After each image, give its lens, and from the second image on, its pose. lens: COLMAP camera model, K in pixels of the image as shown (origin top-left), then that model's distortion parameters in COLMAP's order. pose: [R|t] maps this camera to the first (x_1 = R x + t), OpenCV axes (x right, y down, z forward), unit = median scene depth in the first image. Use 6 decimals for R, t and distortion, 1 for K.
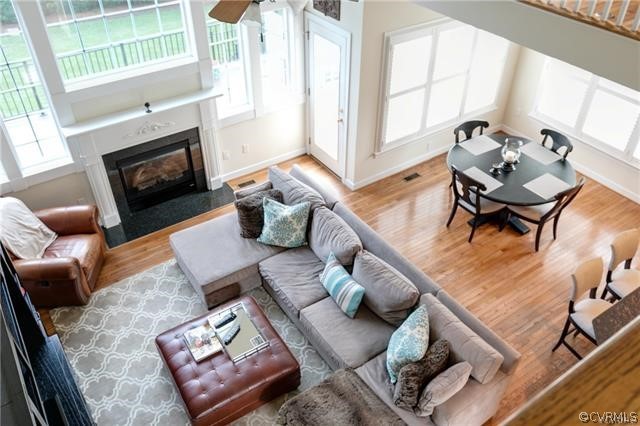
lens RADIAL K [[532.3, 0, 319.7], [0, 532.3, 214.0], [0, 0, 1]] dist [0.050287, 0.002397]
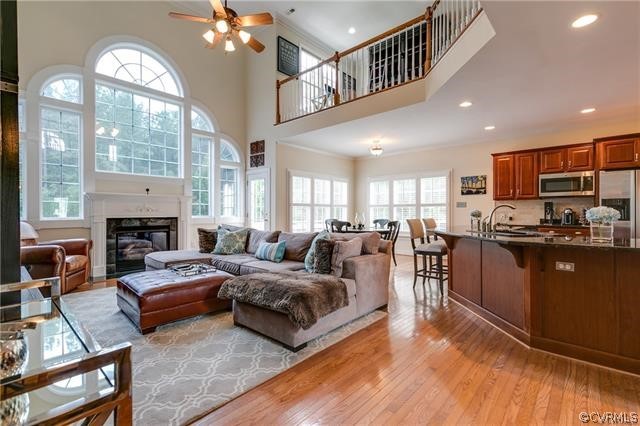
lens RADIAL K [[291.4, 0, 324.3], [0, 291.4, 210.6], [0, 0, 1]] dist [0.000534, 0.000149]
pose [[0.970727, -0.003131, 0.240164, -0.006329], [0.153902, 0.775779, -0.611948, 0.449773], [-0.184399, 0.630996, 0.753552, 0.239416]]
